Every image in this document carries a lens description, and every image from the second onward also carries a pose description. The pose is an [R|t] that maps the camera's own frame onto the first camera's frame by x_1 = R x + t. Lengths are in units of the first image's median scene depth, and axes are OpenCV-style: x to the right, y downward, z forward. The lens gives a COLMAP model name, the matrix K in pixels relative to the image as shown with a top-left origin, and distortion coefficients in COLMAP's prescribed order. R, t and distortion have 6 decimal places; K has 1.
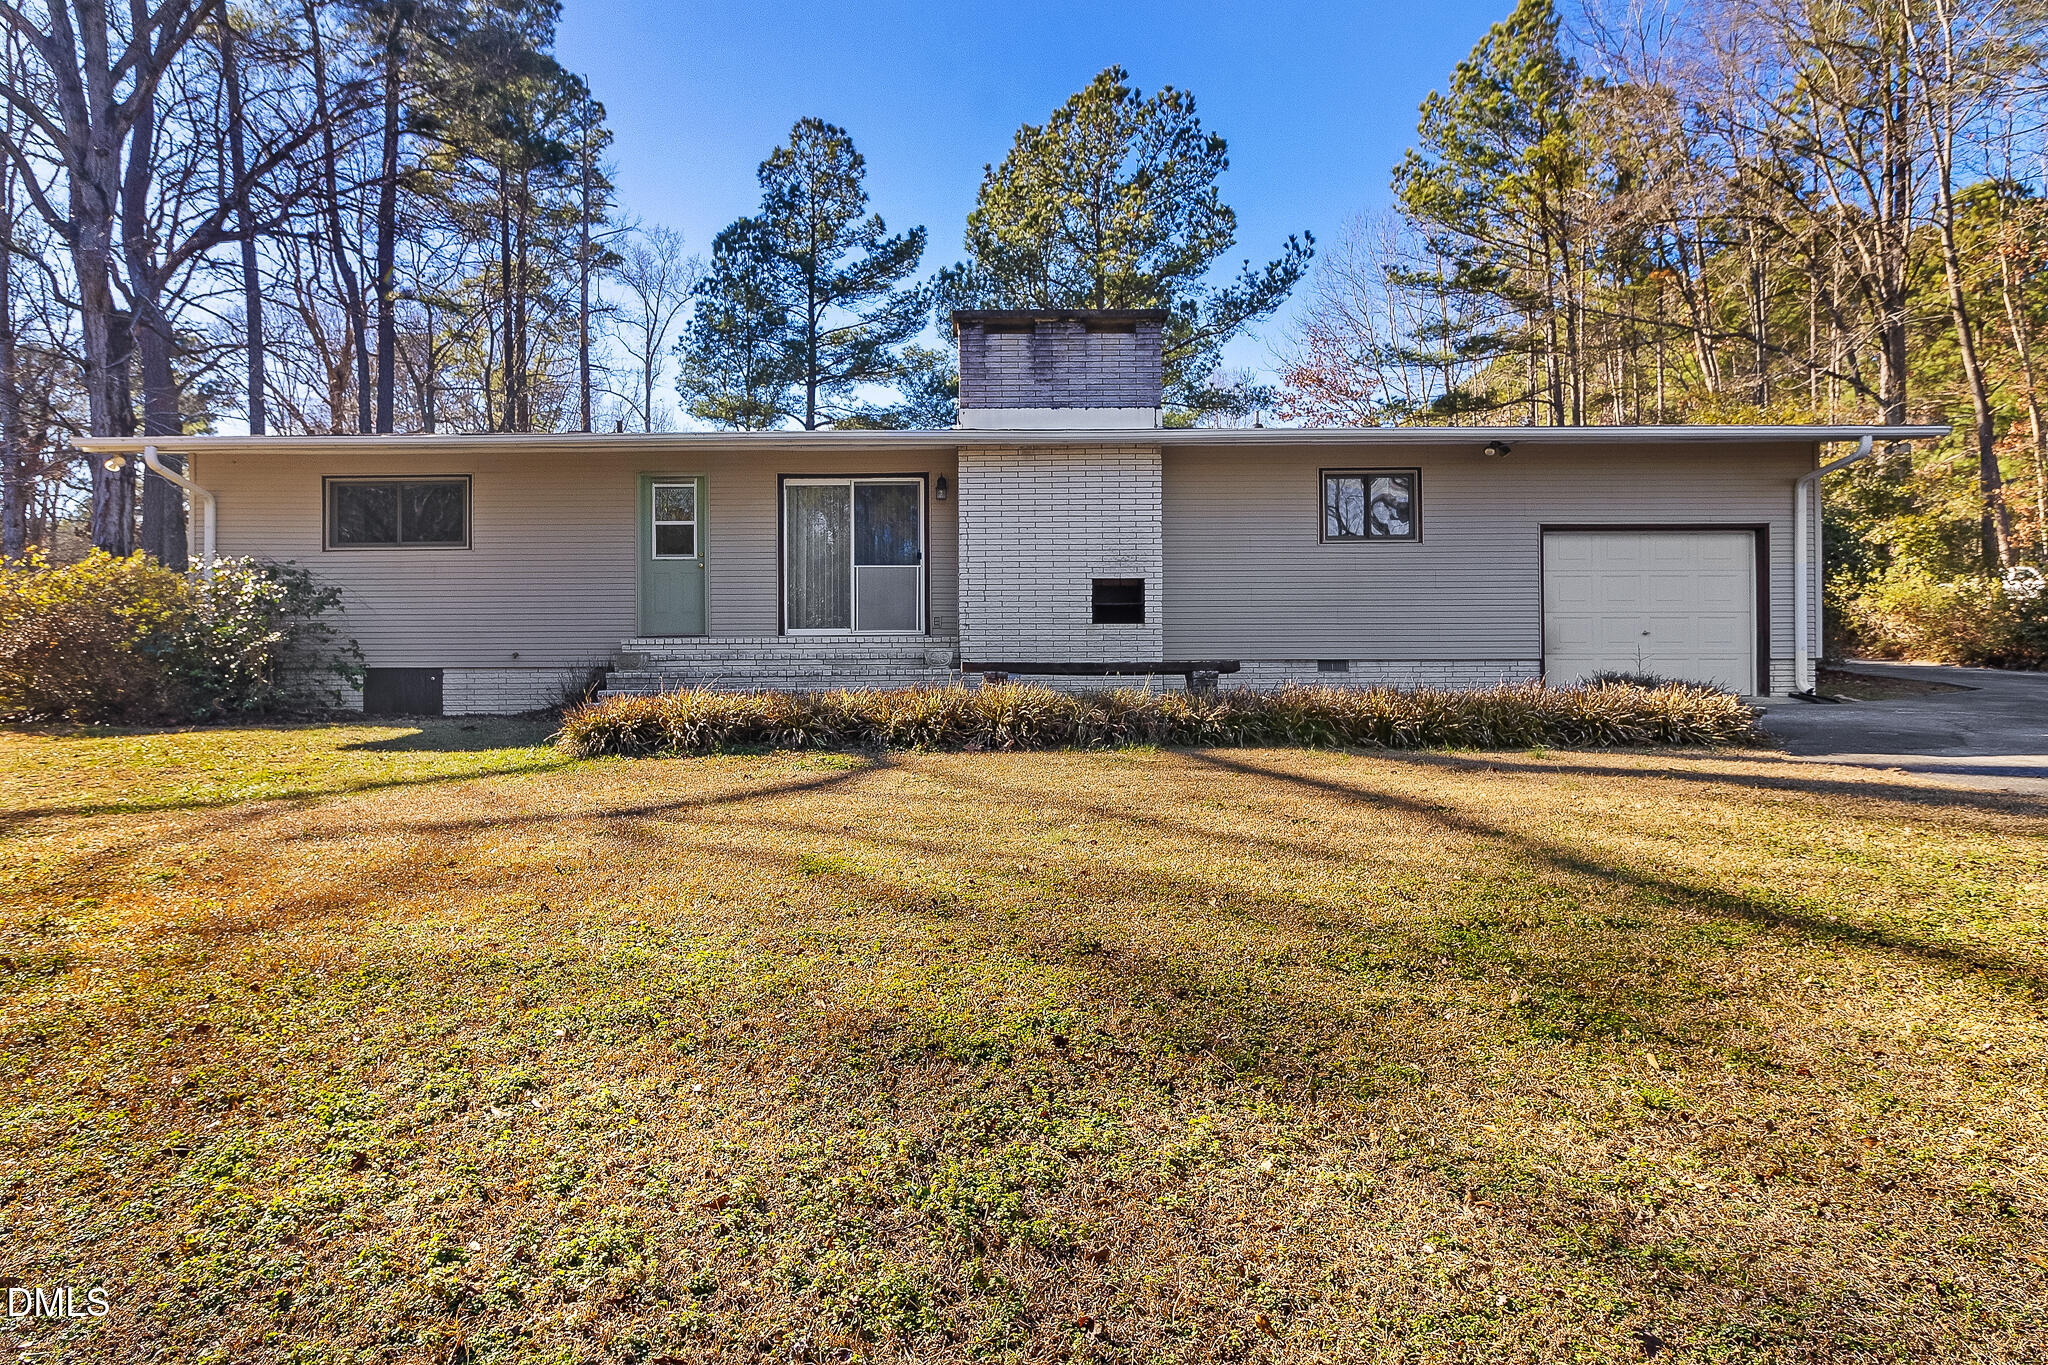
lens RADIAL K [[950.2, 0, 1028.2], [0, 950.2, 674.3], [0, 0, 1]] dist [-0.000019, -0.000061]
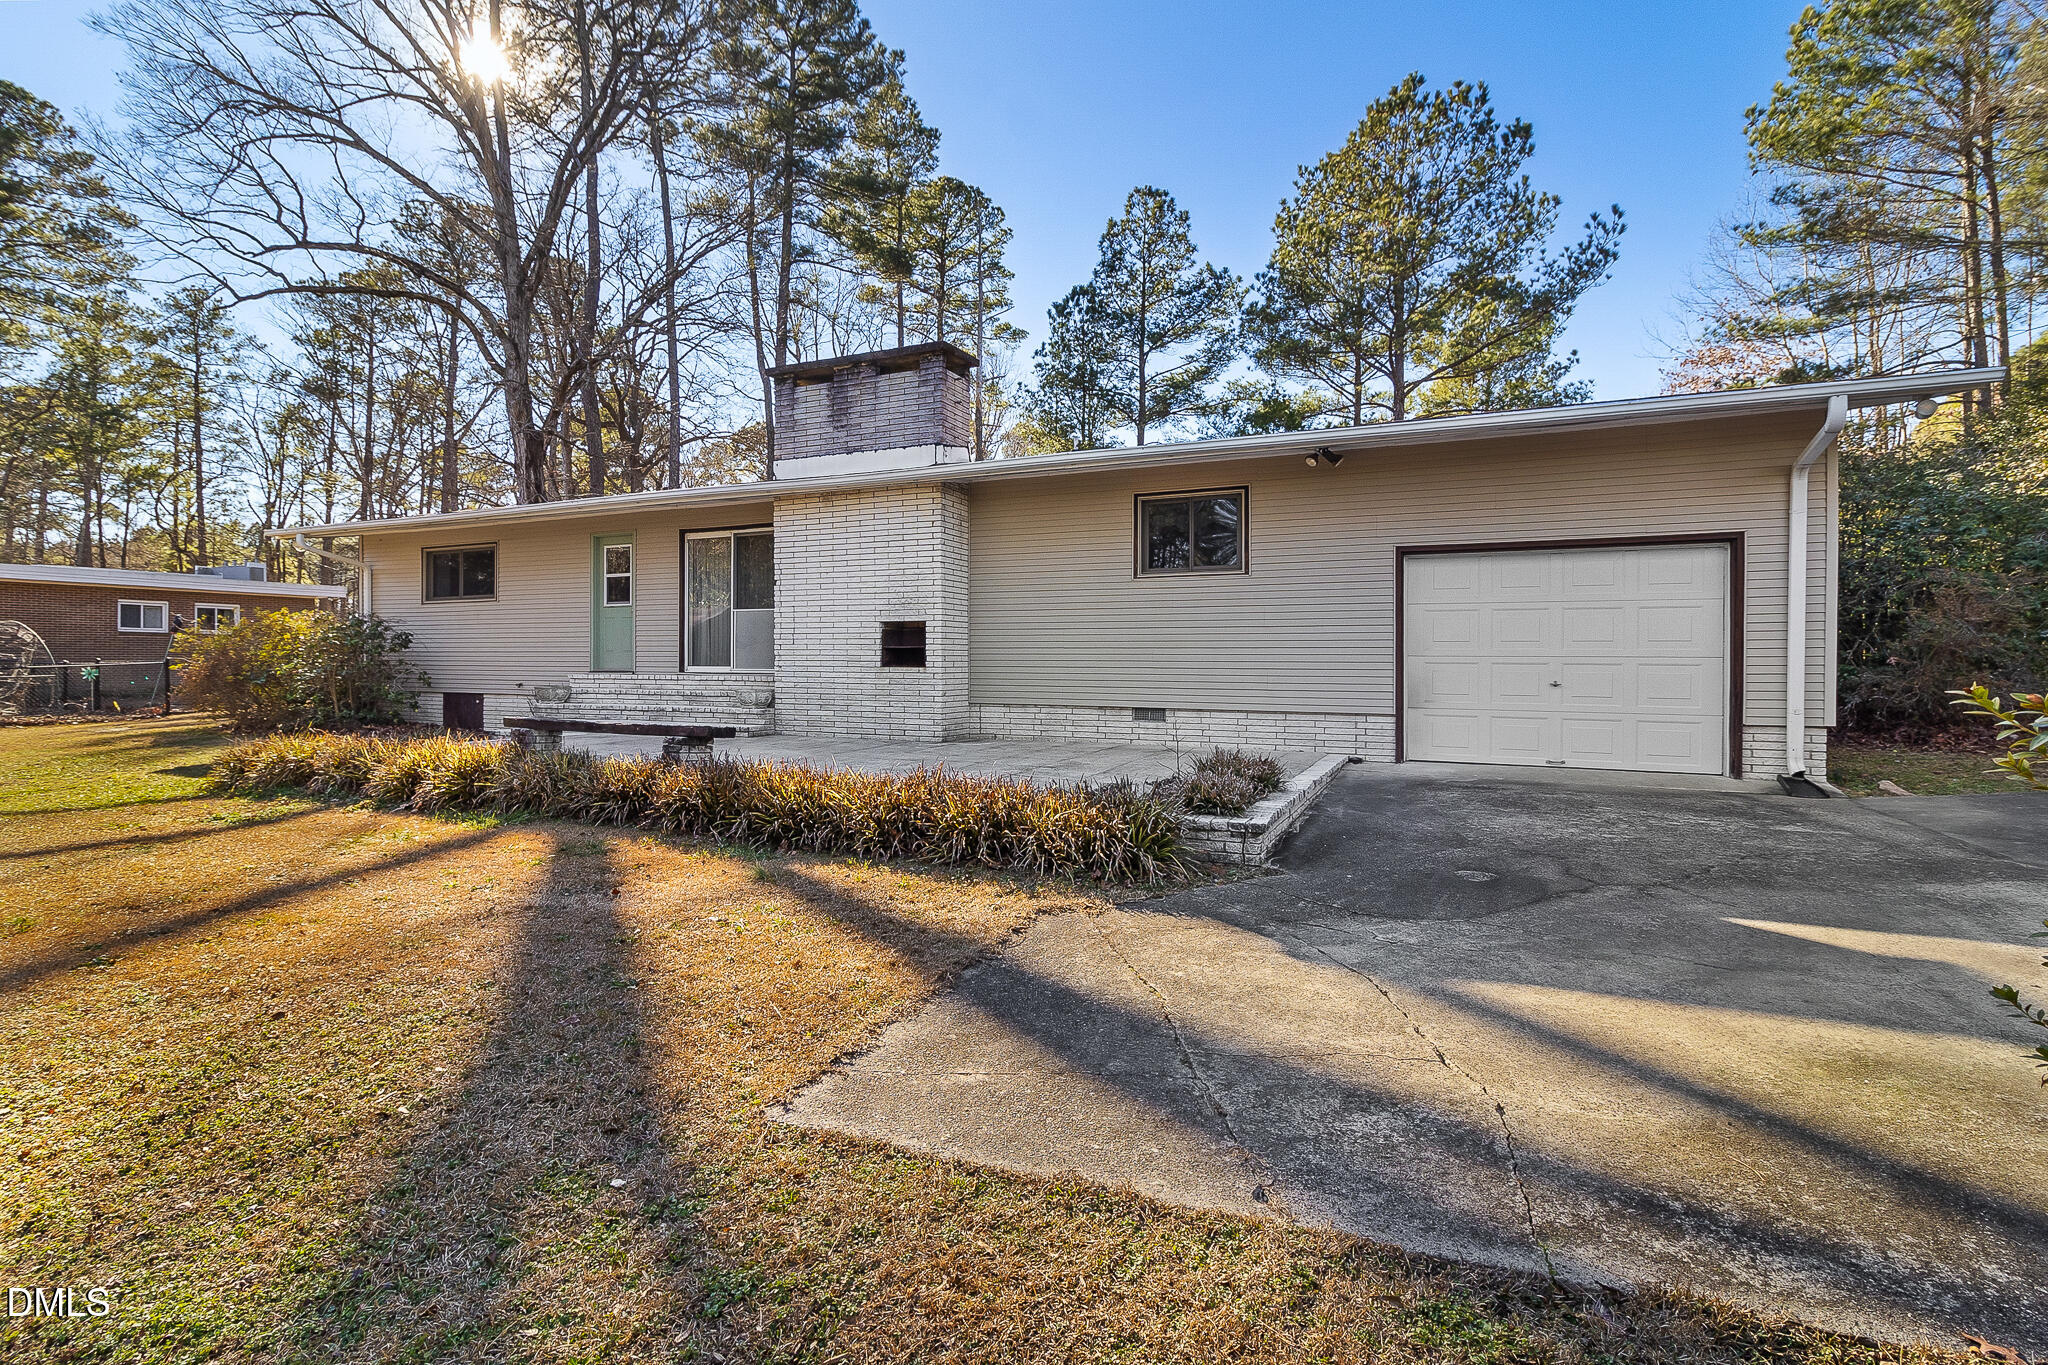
lens RADIAL K [[854.0, 0, 1024.0], [0, 854.0, 682.5], [0, 0, 1]] dist [0.003883, 0.000222]
pose [[0.927726, 0.017091, -0.372869, 0.488240], [-0.016628, 0.999852, 0.004457, -0.038926], [0.372890, 0.002065, 0.927873, 0.202892]]
